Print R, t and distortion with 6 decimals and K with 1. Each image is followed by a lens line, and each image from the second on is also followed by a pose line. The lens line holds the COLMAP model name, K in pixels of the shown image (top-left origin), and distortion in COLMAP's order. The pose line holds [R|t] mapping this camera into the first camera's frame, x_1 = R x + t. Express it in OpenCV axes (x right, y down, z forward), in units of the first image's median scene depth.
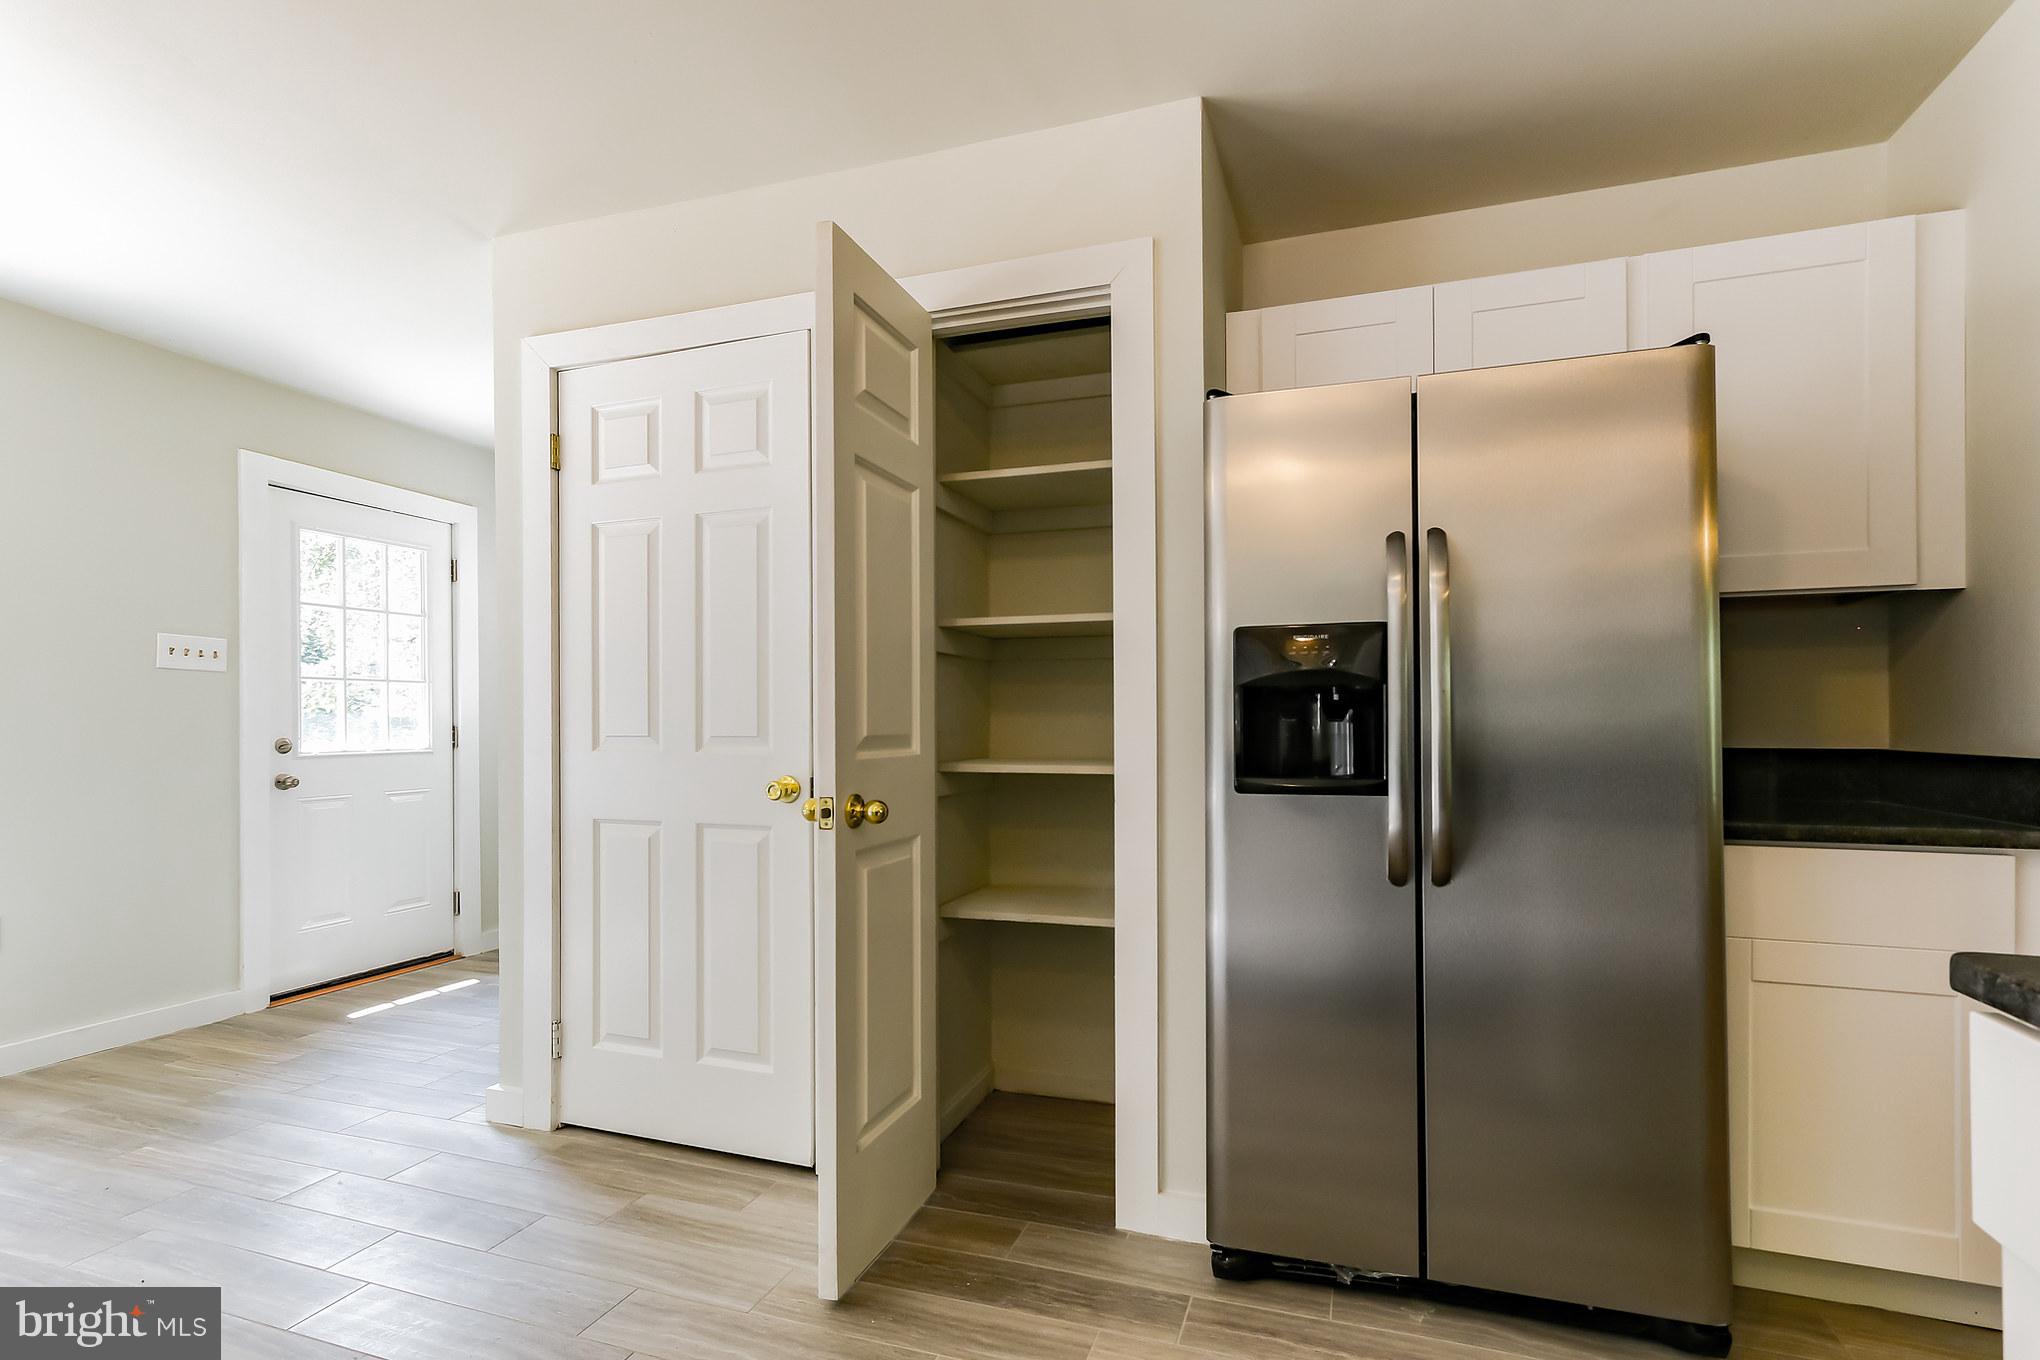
lens RADIAL K [[949.8, 0, 1025.2], [0, 949.8, 722.4], [0, 0, 1]] dist [0.001157, 0.000233]
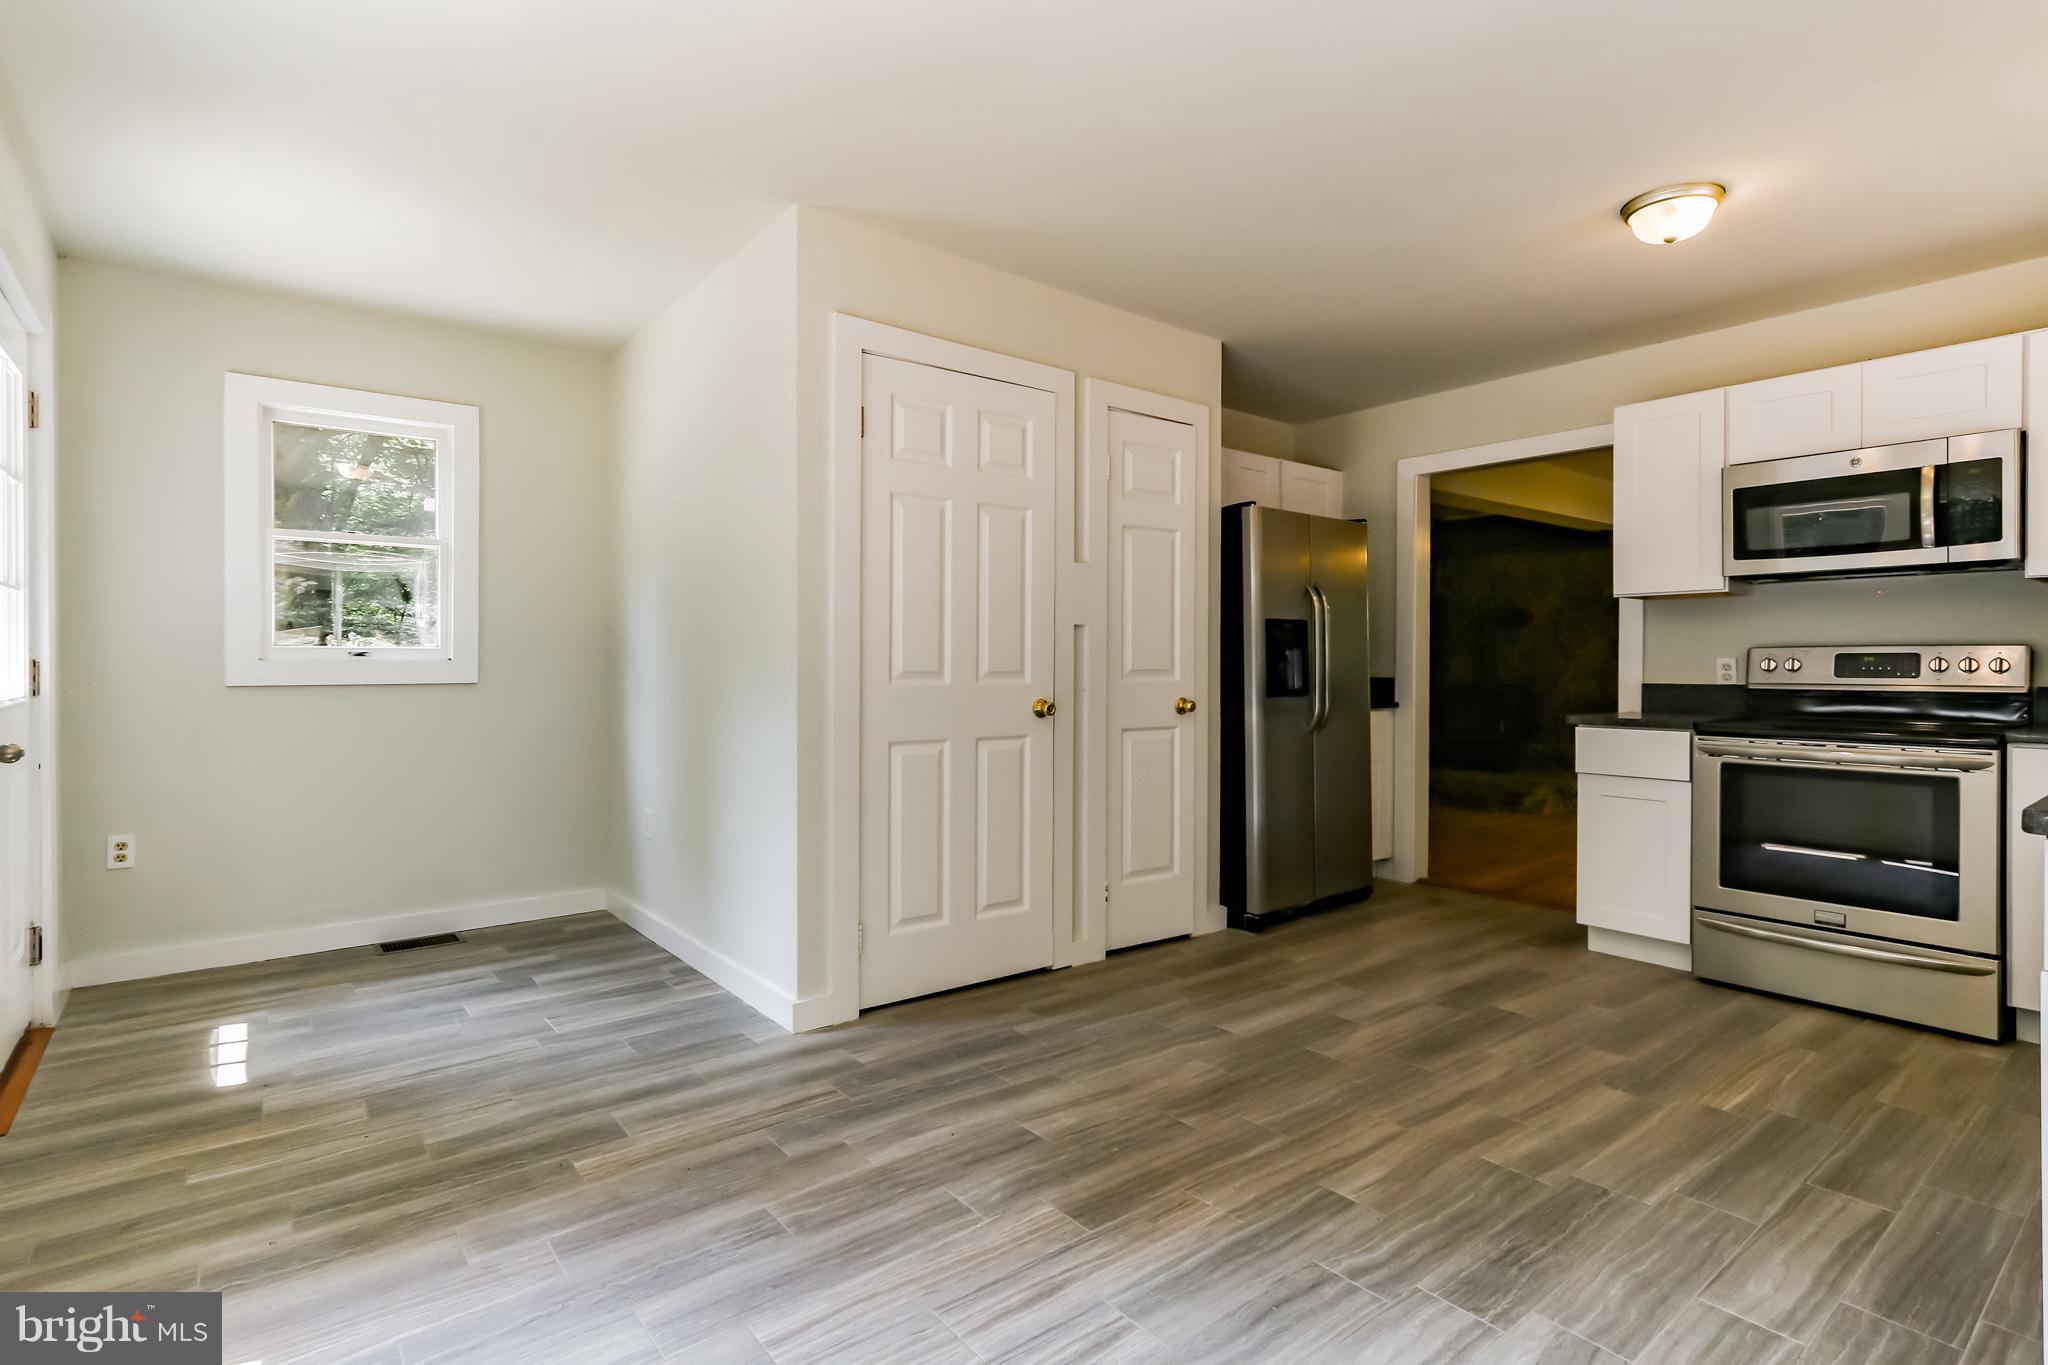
lens RADIAL K [[980.2, 0, 1007.7], [0, 980.2, 663.5], [0, 0, 1]] dist [0.001674, 0.000791]
pose [[0.552231, 0.005034, 0.833676, -1.624065], [-0.007514, 0.999971, -0.001061, 0.005646], [-0.833657, -0.005678, 0.552253, 0.239018]]
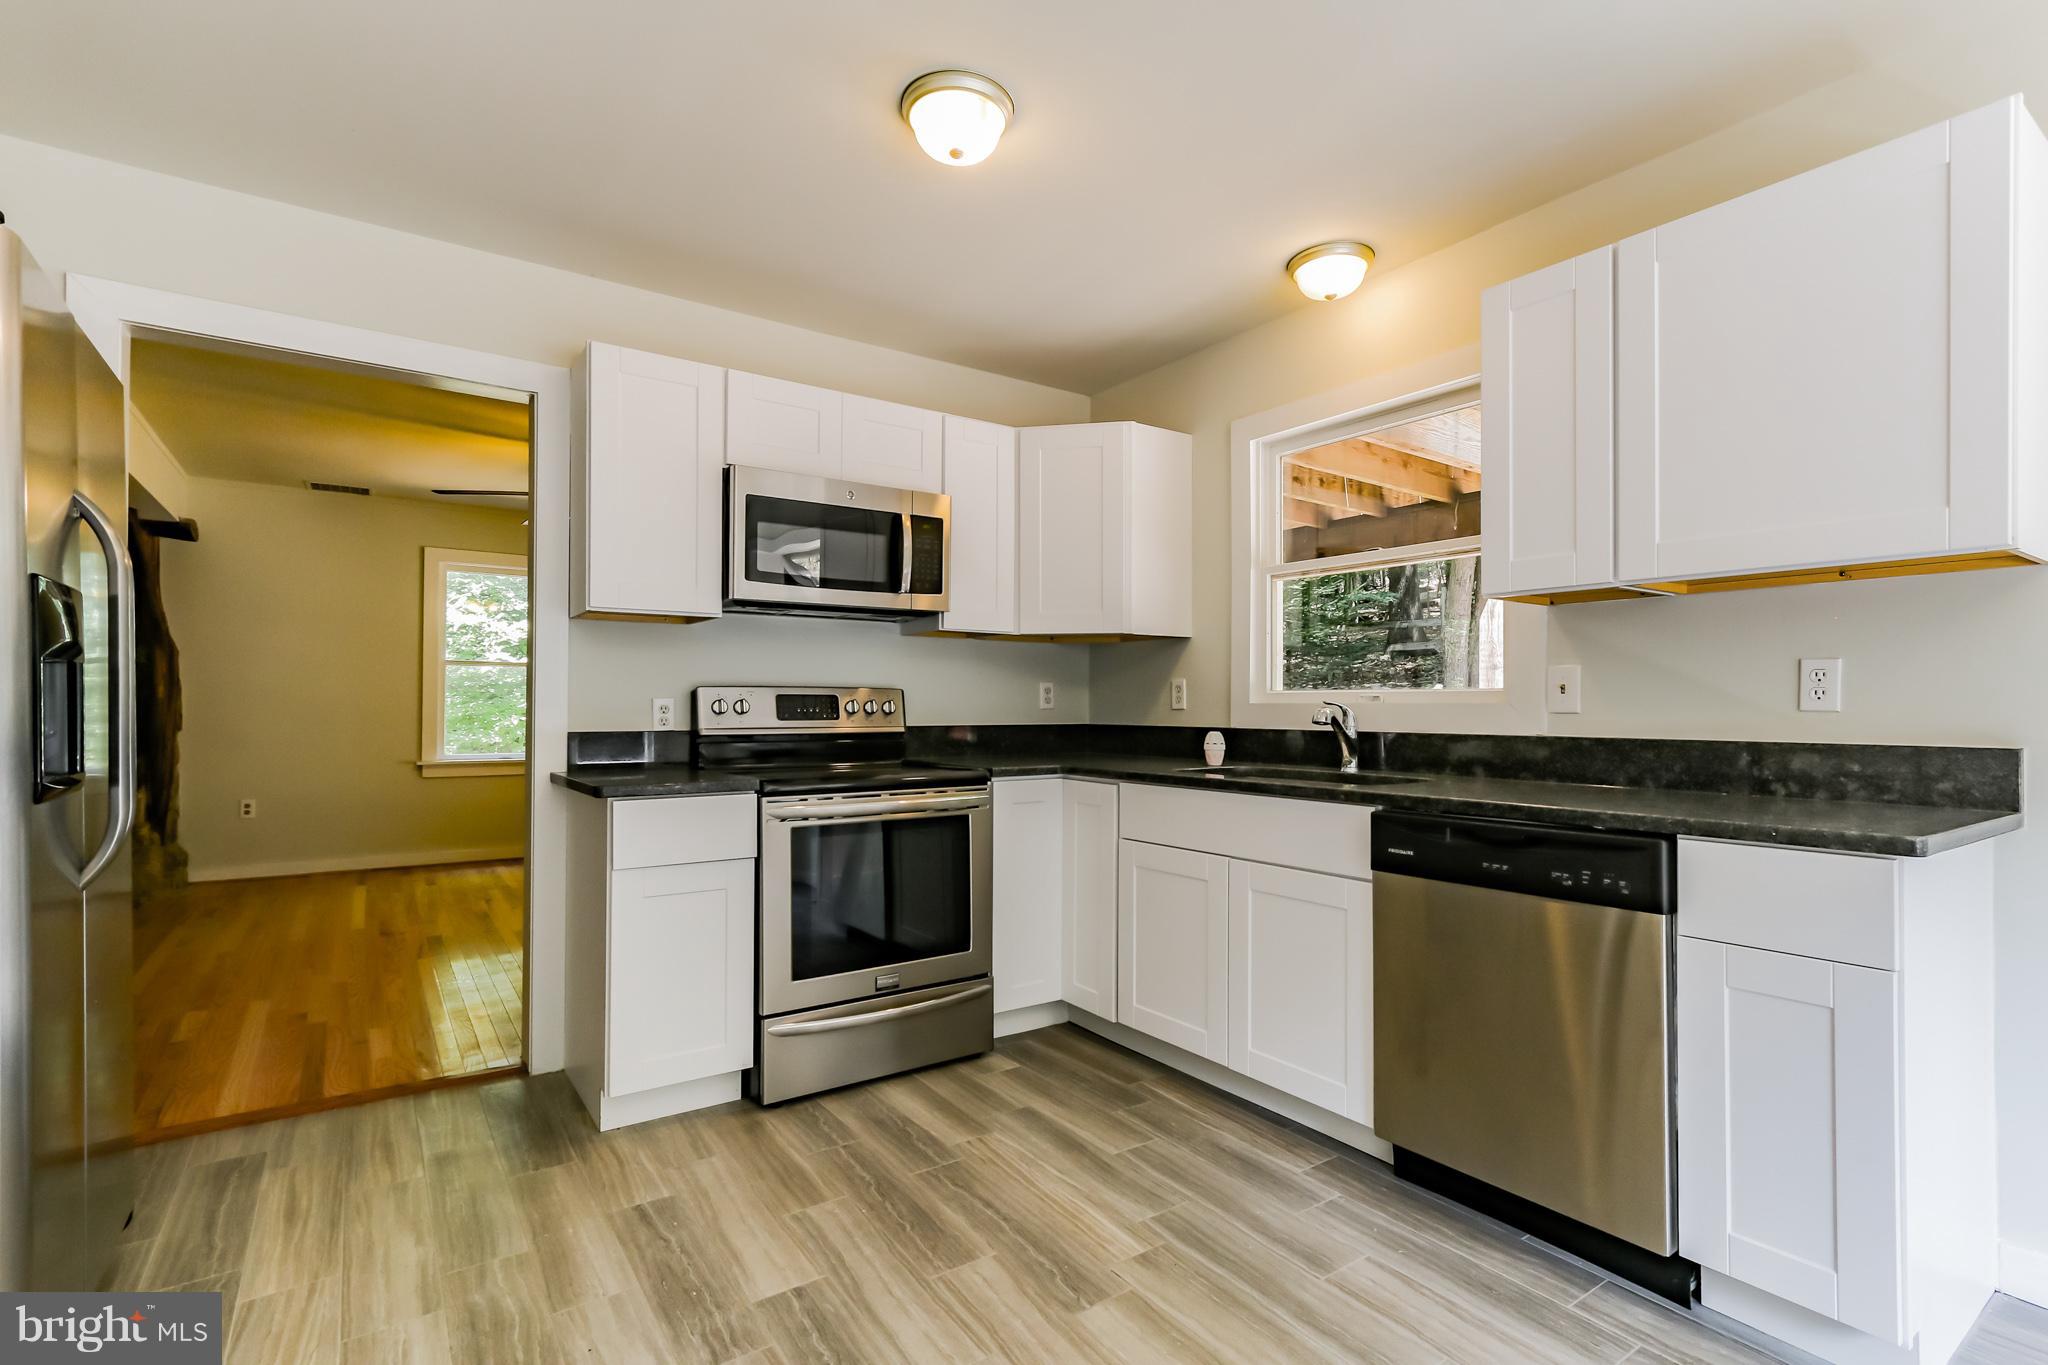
lens RADIAL K [[969.7, 0, 1022.8], [0, 969.7, 699.7], [0, 0, 1]] dist [0.003109, 0.000356]
pose [[-0.799826, 0.005342, 0.600208, -0.688351], [-0.002558, 0.999921, -0.012309, 0.002076], [-0.600227, -0.011381, -0.799749, 0.980388]]
